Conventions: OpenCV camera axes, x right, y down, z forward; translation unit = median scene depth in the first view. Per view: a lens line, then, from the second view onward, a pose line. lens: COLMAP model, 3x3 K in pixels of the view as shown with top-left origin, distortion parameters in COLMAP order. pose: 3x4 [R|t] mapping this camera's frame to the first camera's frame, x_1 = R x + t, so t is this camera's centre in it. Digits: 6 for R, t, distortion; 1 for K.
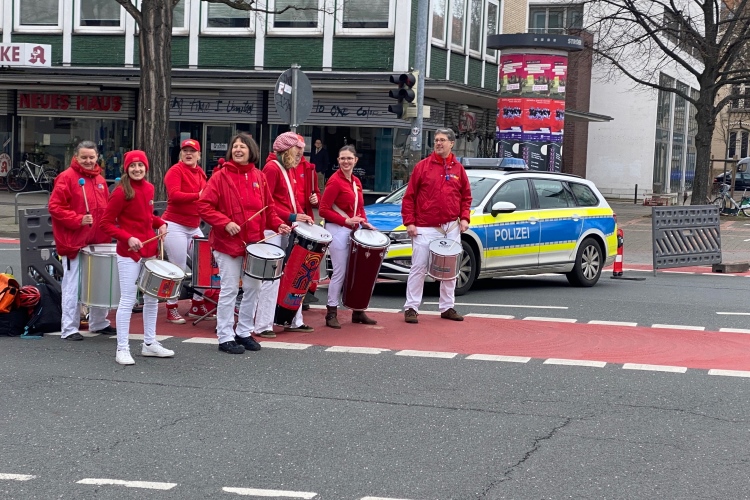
lens RADIAL K [[1493.4, 0, 376.2], [0, 1493.4, 249.8], [0, 0, 1]] dist [0.312306, 0.000000]
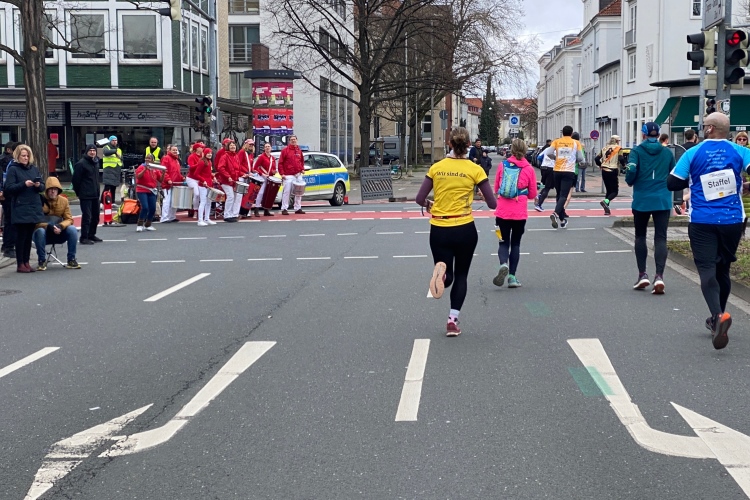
lens RADIAL K [[1493.4, 0, 375.7], [0, 1493.4, 249.3], [0, 0, 1]] dist [0.312306, 0.000000]
pose [[0.970104, -0.052699, 0.236897, -0.189819], [0.050266, 0.998603, 0.016302, 0.033315], [-0.237425, -0.003907, 0.971398, -0.640626]]
